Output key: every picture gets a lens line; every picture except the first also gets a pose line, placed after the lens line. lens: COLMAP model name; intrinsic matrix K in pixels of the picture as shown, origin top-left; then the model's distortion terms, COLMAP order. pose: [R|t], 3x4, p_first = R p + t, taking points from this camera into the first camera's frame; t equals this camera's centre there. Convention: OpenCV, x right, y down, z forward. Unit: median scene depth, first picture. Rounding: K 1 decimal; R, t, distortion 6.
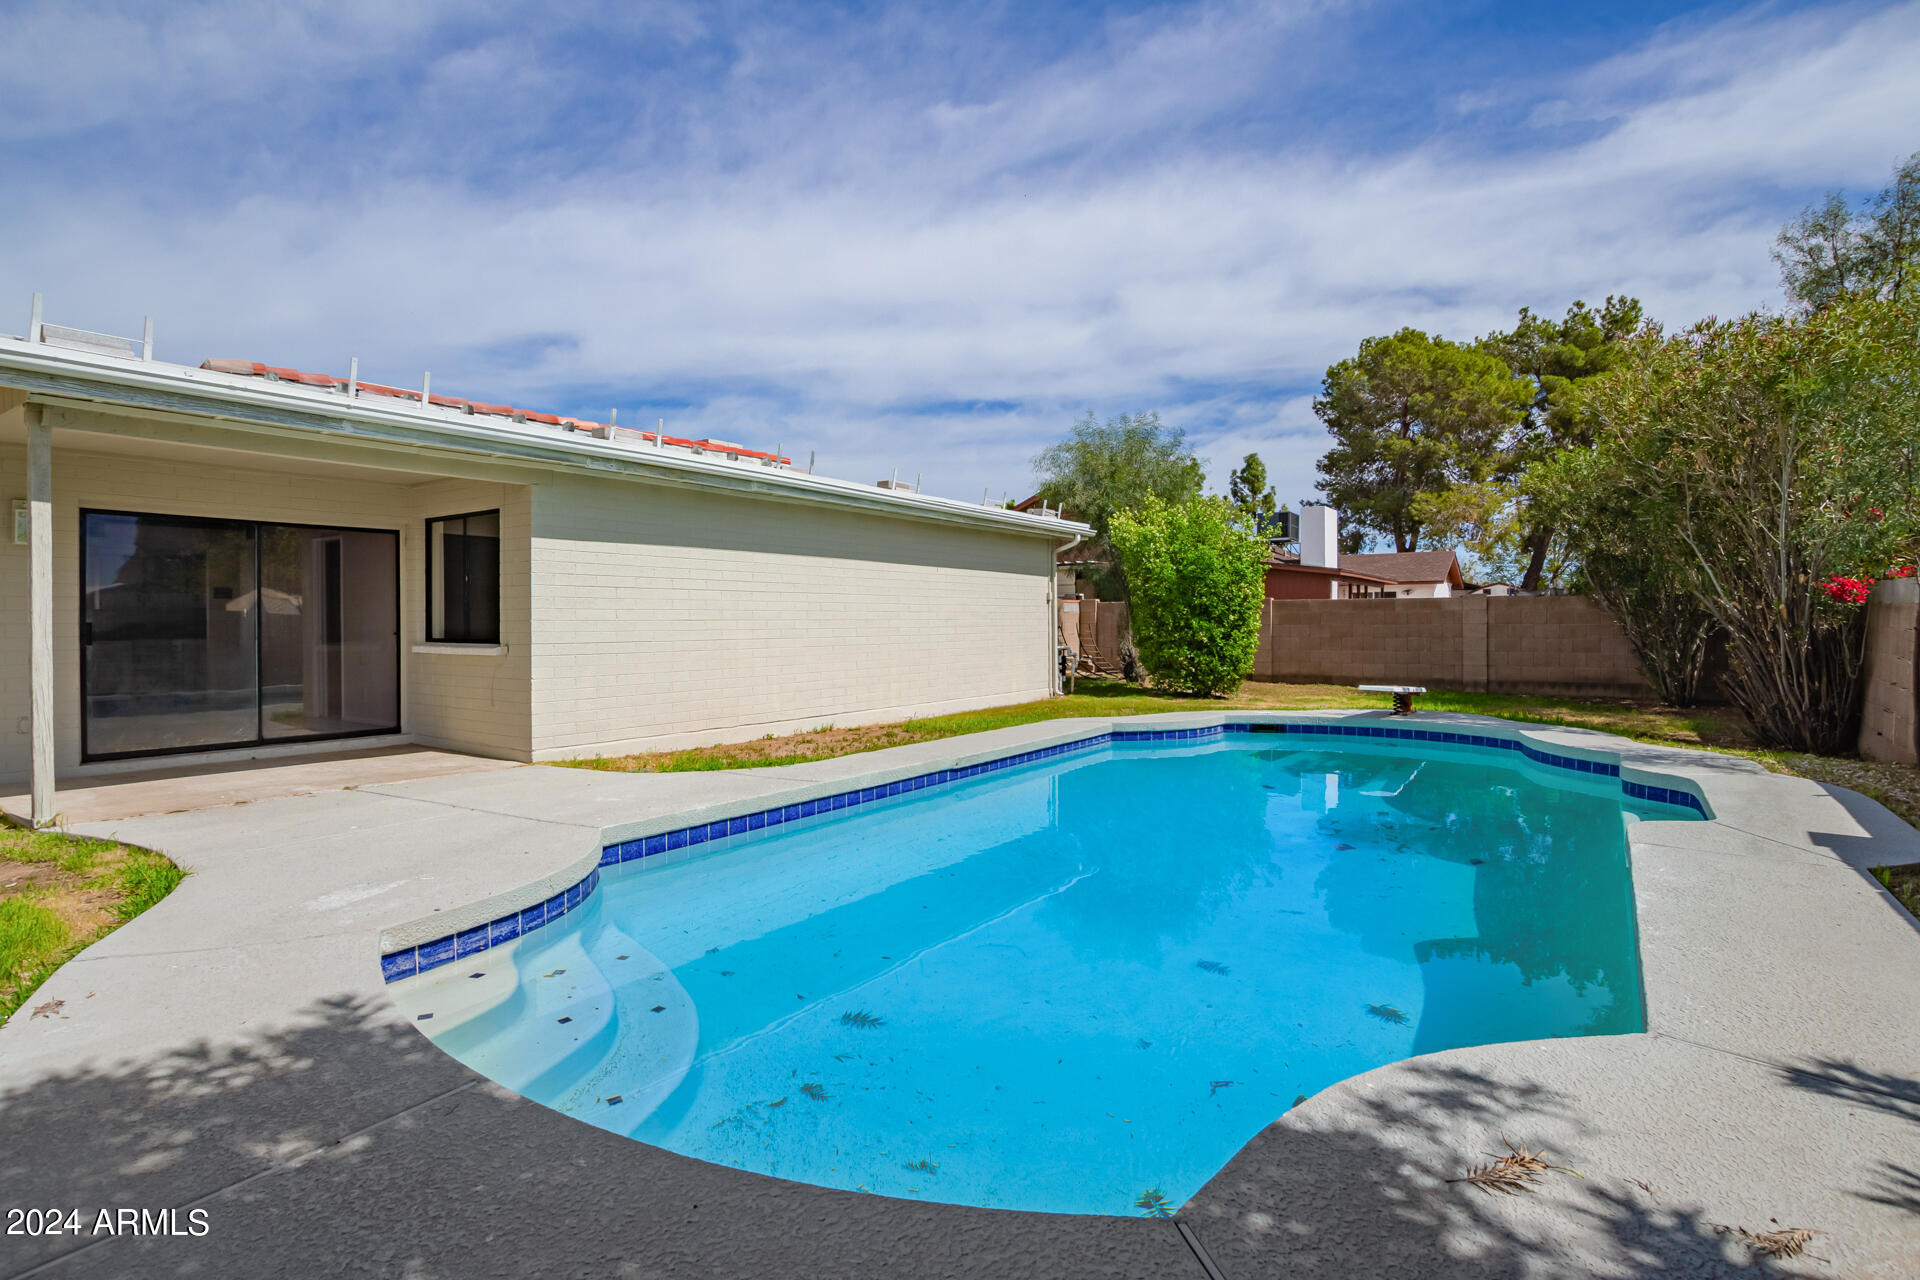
lens RADIAL K [[925.6, 0, 971.1], [0, 925.6, 620.3], [0, 0, 1]] dist [-0.029192, 0.000811]
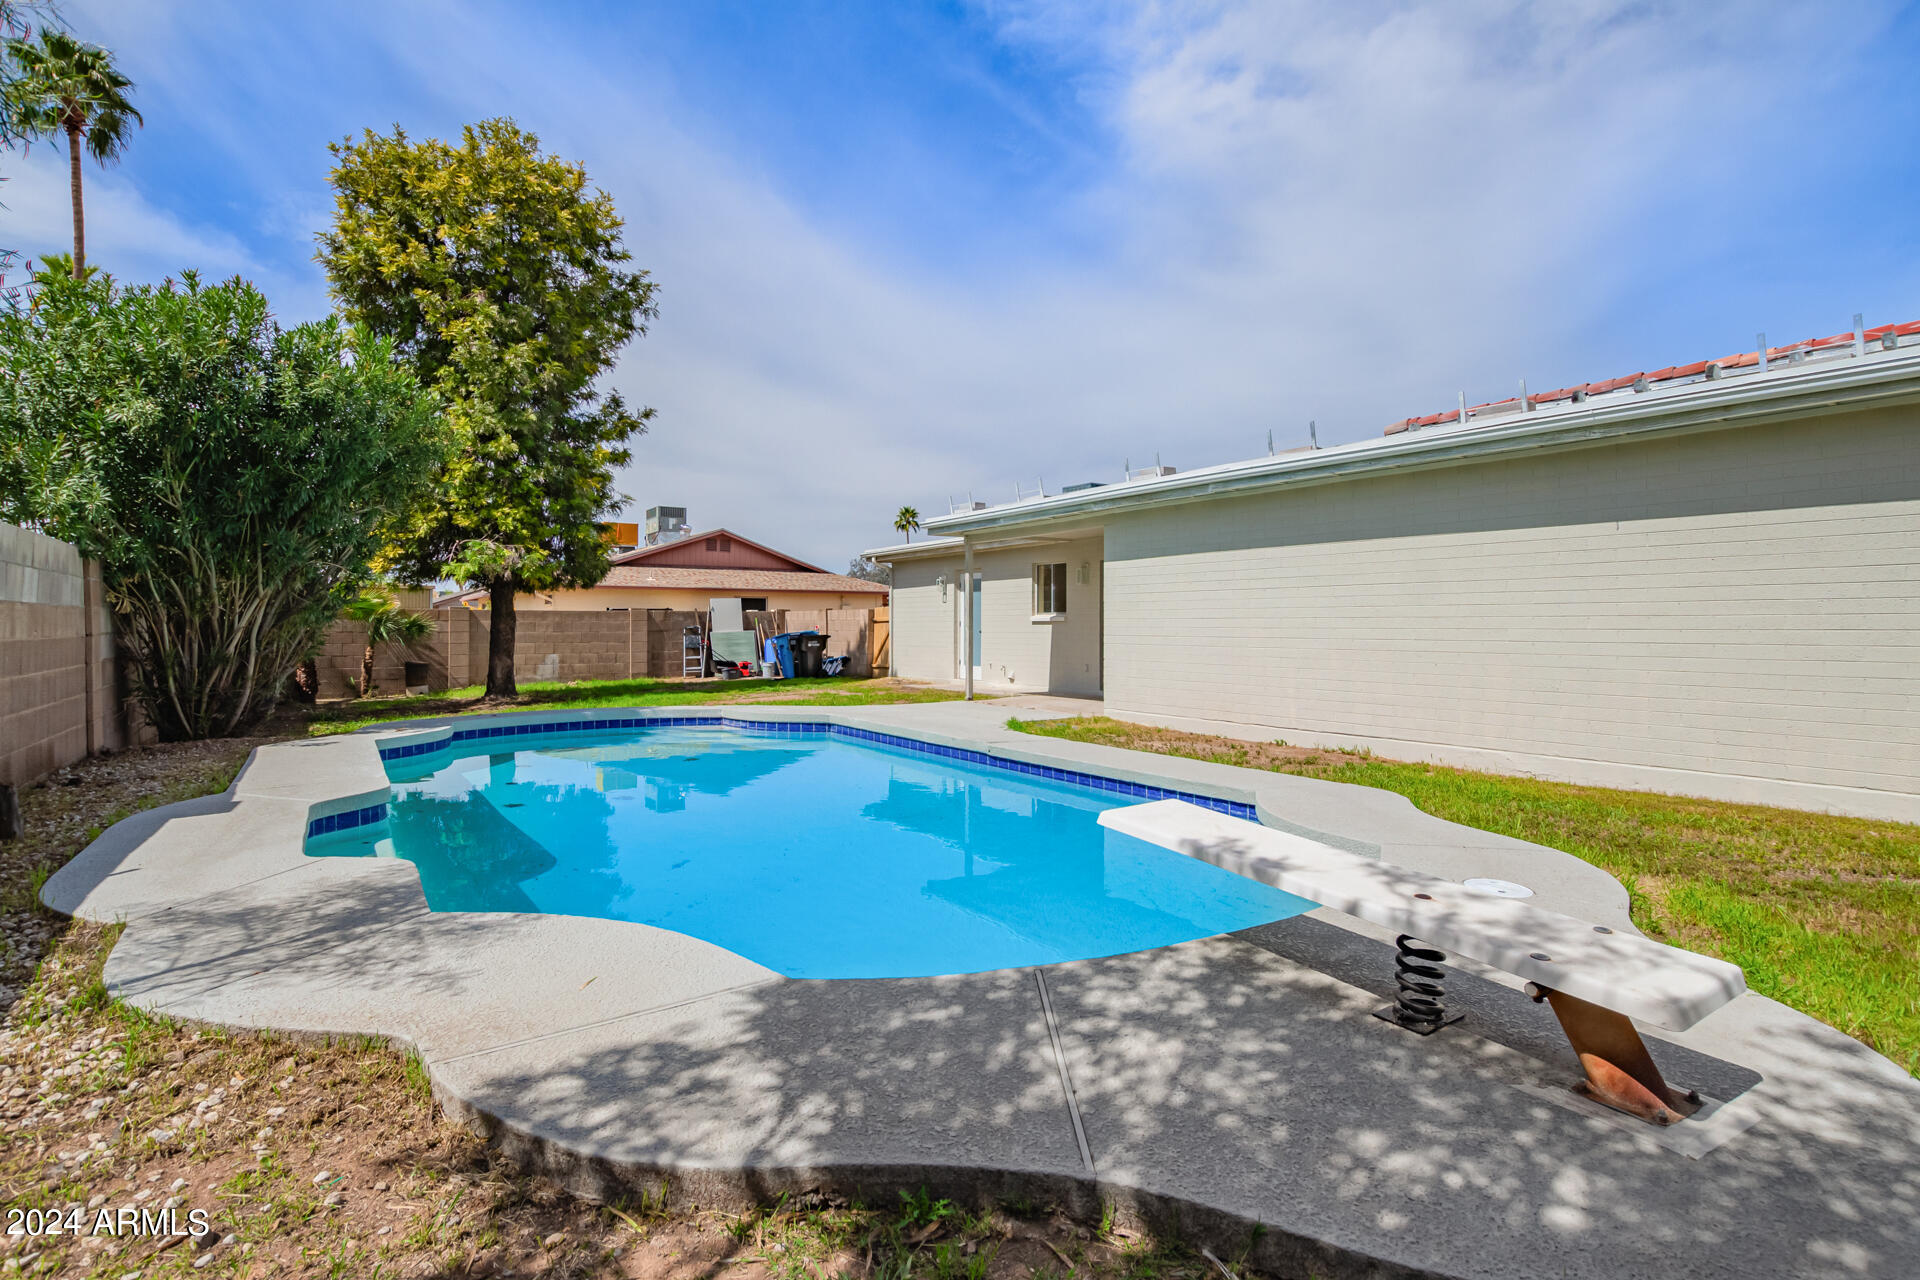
lens RADIAL K [[939.7, 0, 960.2], [0, 939.7, 649.2], [0, 0, 1]] dist [-0.018417, -0.000864]
pose [[-0.391482, 0.030536, -0.919679, 0.422778], [0.002334, 0.999479, 0.032192, -0.000098], [0.920183, 0.010456, -0.391349, 0.581128]]
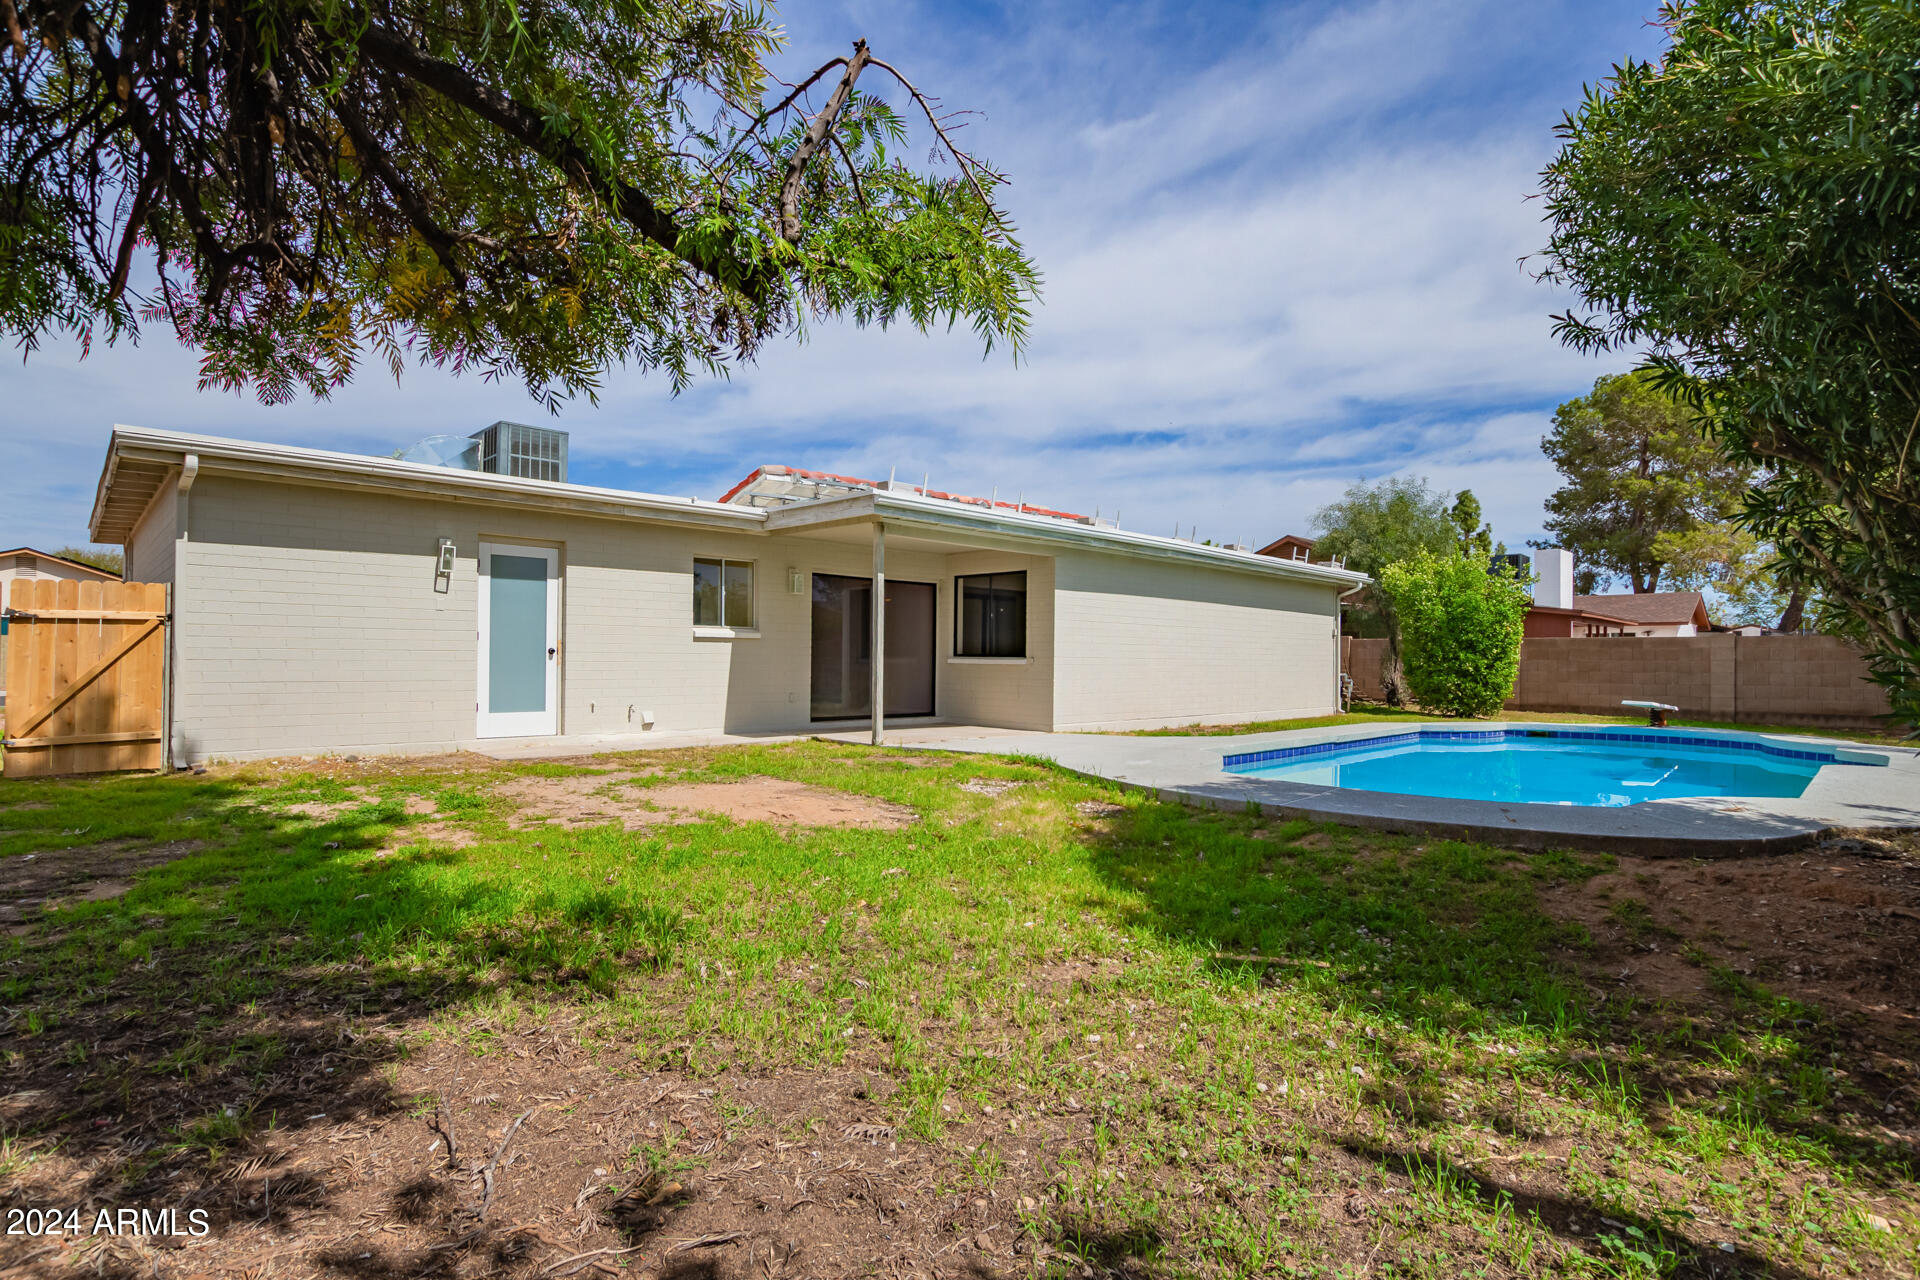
lens RADIAL K [[939.7, 0, 960.2], [0, 939.7, 649.2], [0, 0, 1]] dist [-0.018417, -0.000864]
pose [[0.982570, 0.011761, -0.185518, -0.144278], [-0.013699, 0.999864, -0.009164, 0.012443], [0.185385, 0.011546, 0.982598, -0.264786]]
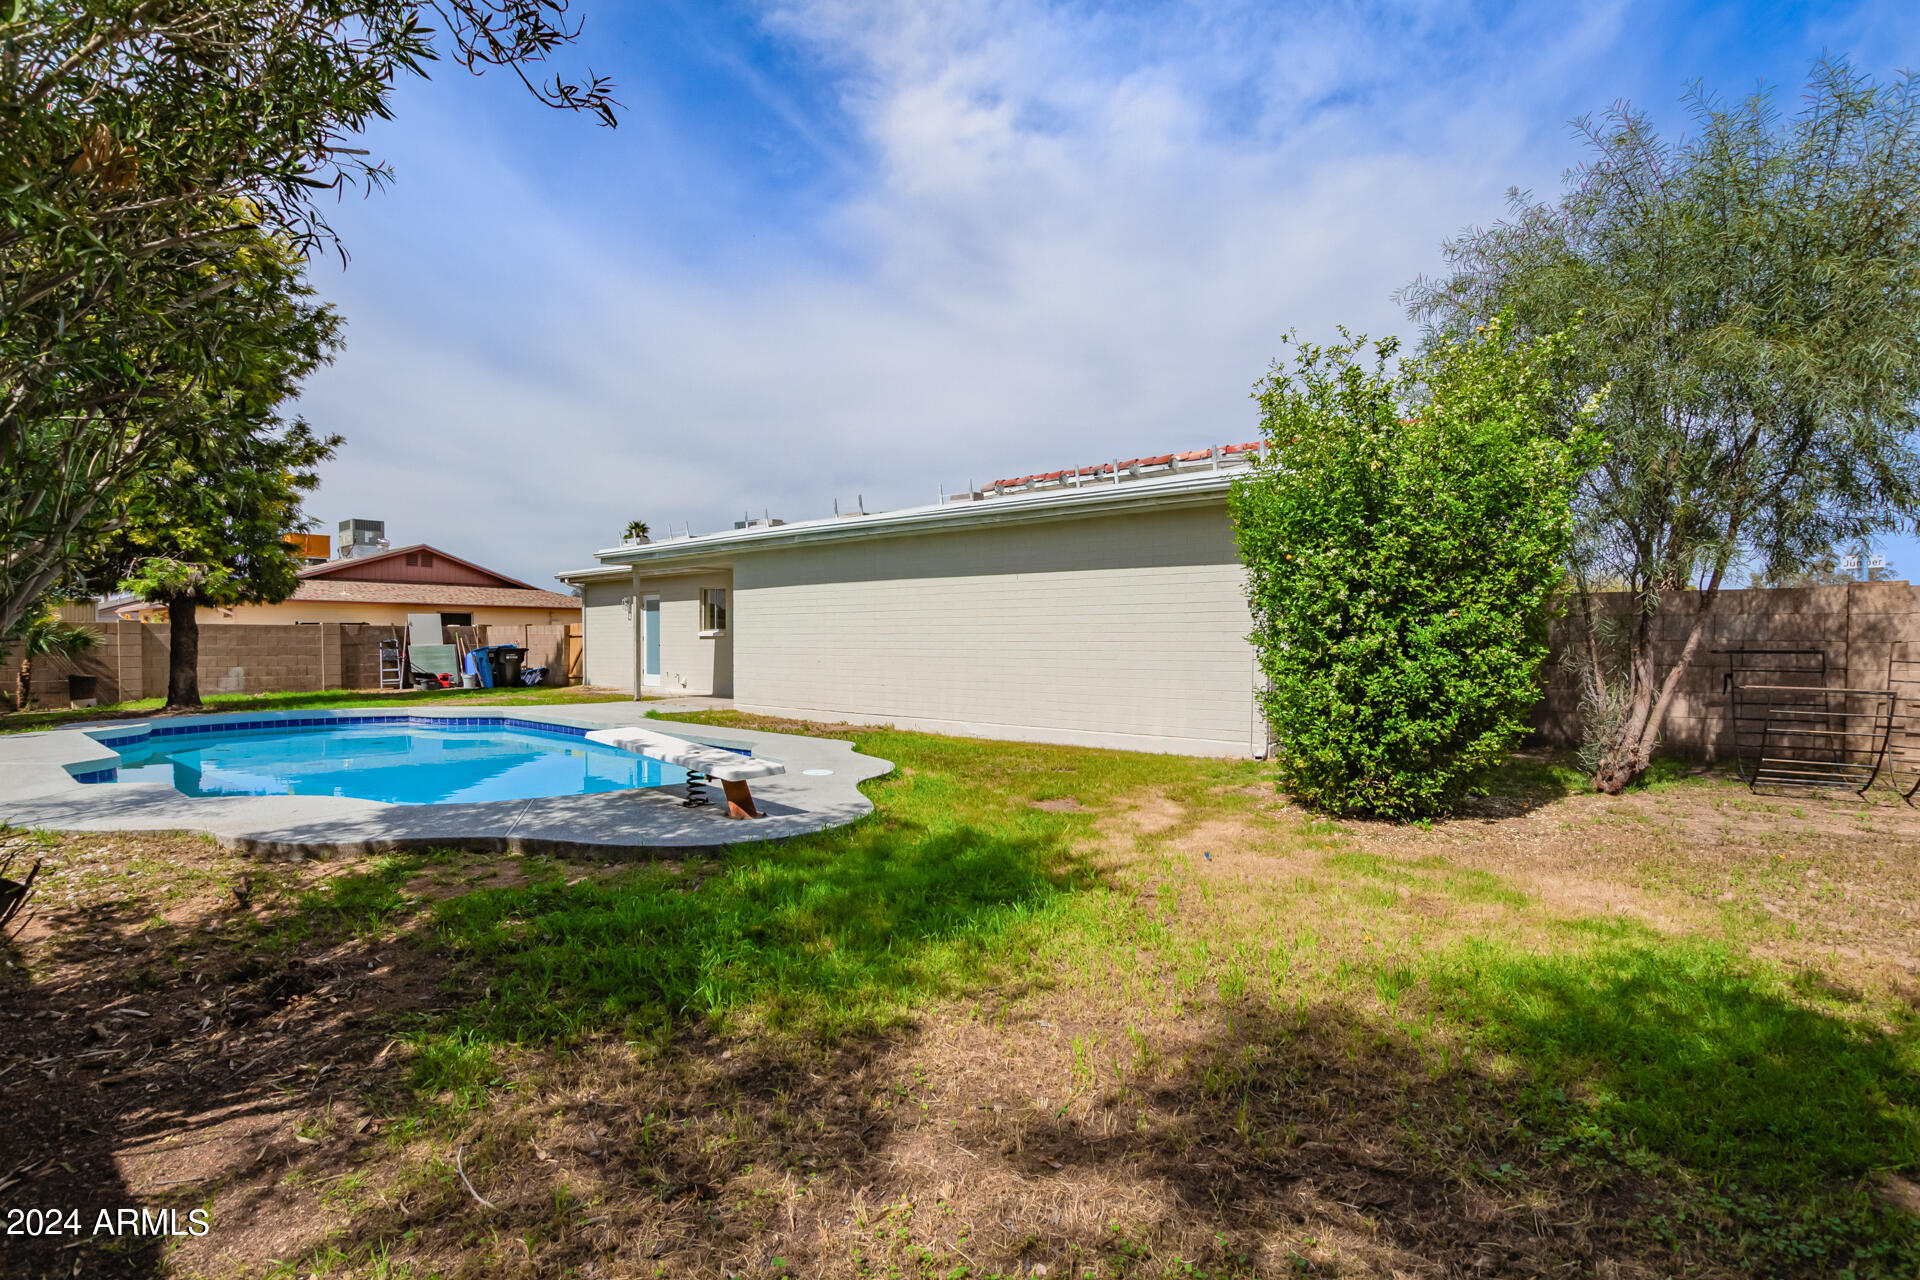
lens RADIAL K [[902.7, 0, 937.0], [0, 902.7, 688.5], [0, 0, 1]] dist [-0.017566, 0.000104]
pose [[-0.140915, 0.058349, -0.988301, 0.555674], [-0.002442, 0.998238, 0.059284, 0.000142], [0.990019, 0.010767, -0.140524, 0.706763]]
